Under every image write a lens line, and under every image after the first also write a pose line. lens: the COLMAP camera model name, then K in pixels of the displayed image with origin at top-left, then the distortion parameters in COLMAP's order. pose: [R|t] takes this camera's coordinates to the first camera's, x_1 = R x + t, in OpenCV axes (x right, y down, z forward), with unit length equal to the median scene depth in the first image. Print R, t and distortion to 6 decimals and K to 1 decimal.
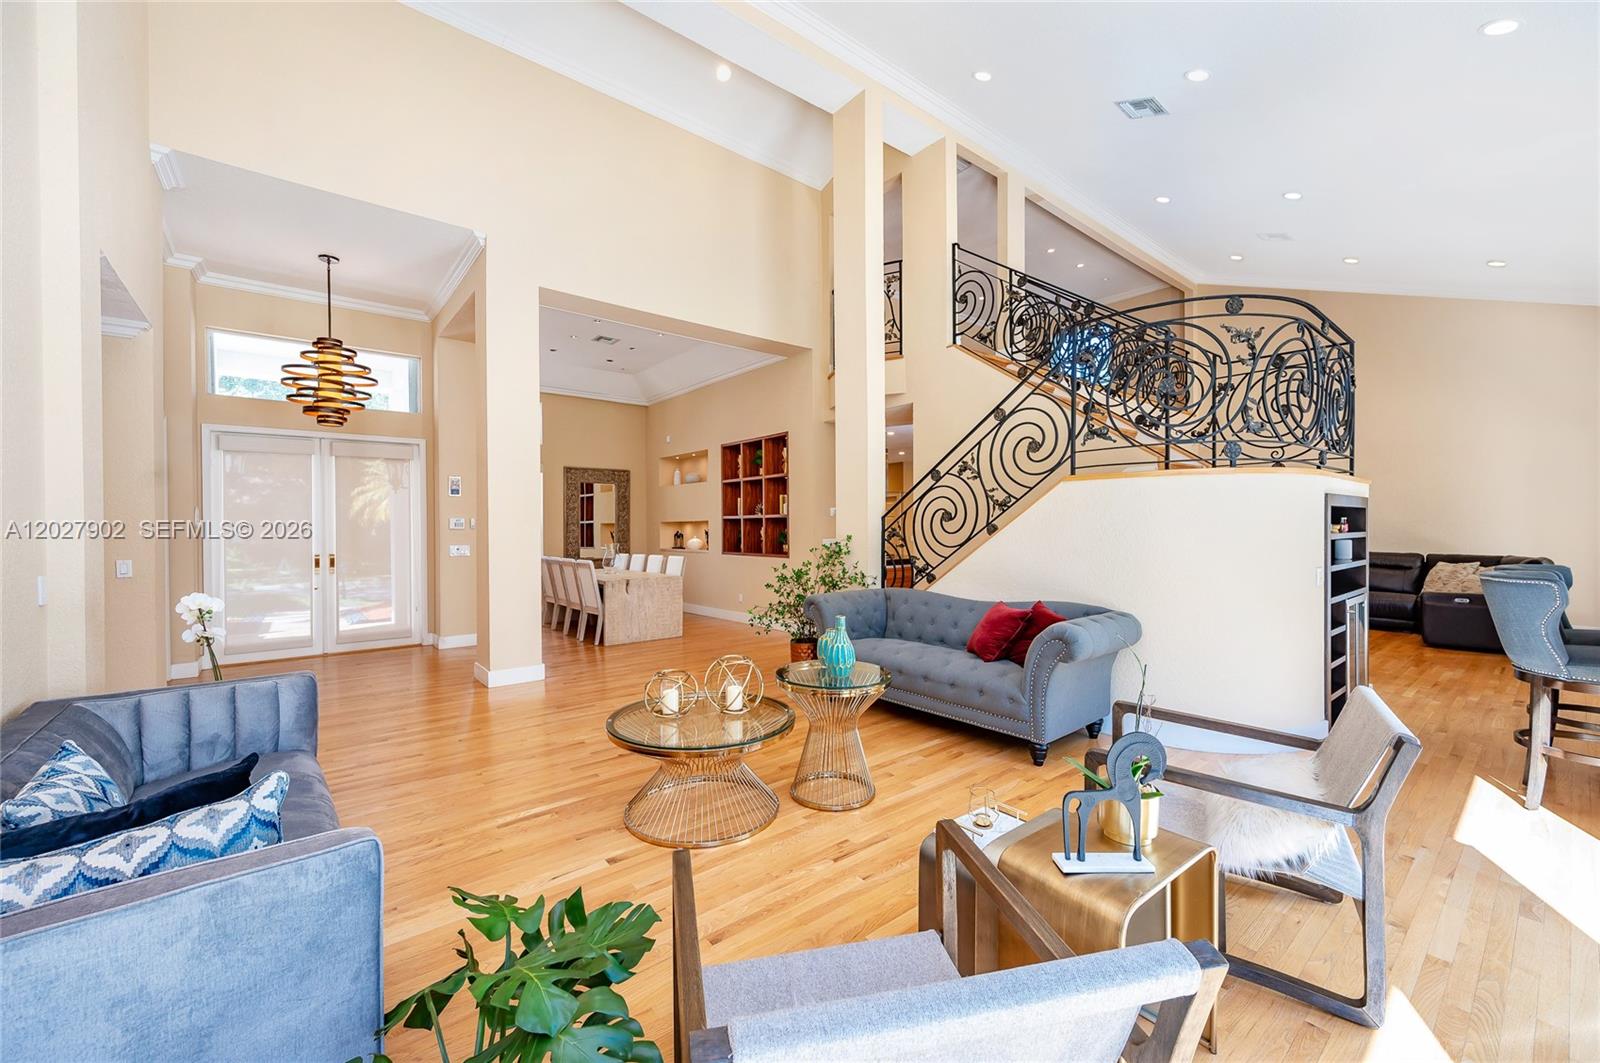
lens RADIAL K [[622.2, 0, 755.9], [0, 622.2, 529.4], [0, 0, 1]] dist [0.000107, 0.000000]
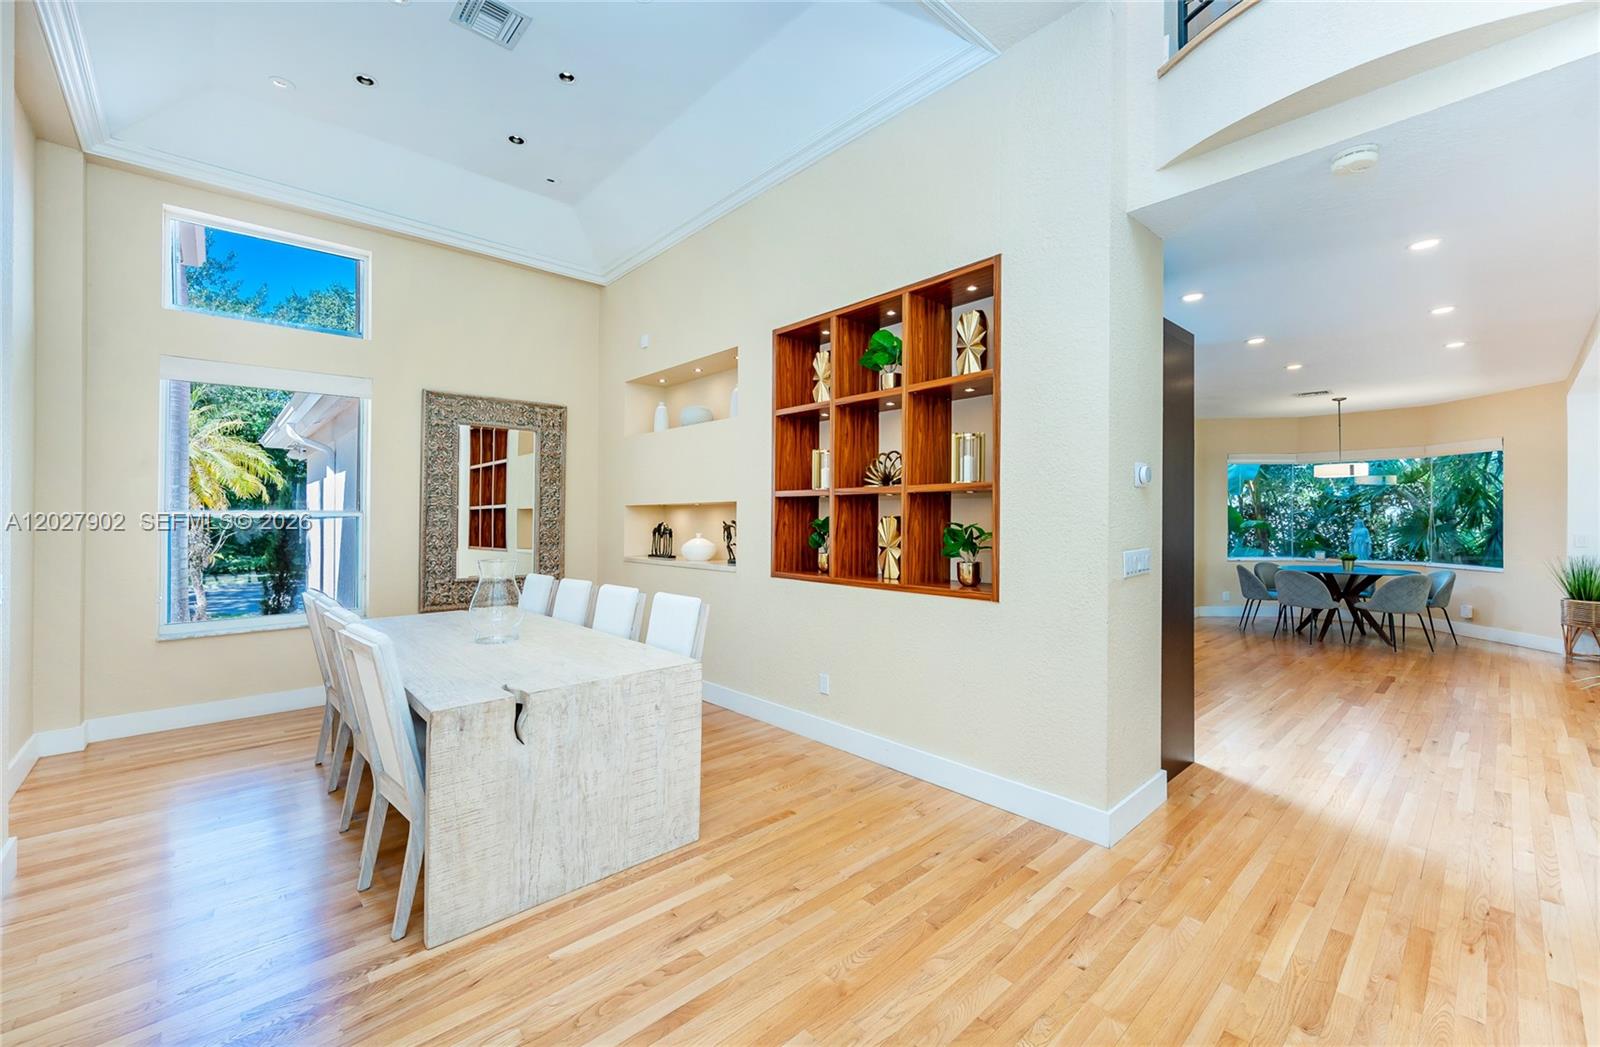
lens RADIAL K [[646.5, 0, 806.4], [0, 646.5, 508.5], [0, 0, 1]] dist [0.022658, 0.000034]
pose [[0.991362, 0.006907, 0.130971, -0.091589], [-0.004685, 0.999840, -0.017271, -0.000811], [-0.131069, 0.016508, 0.991236, 0.544468]]
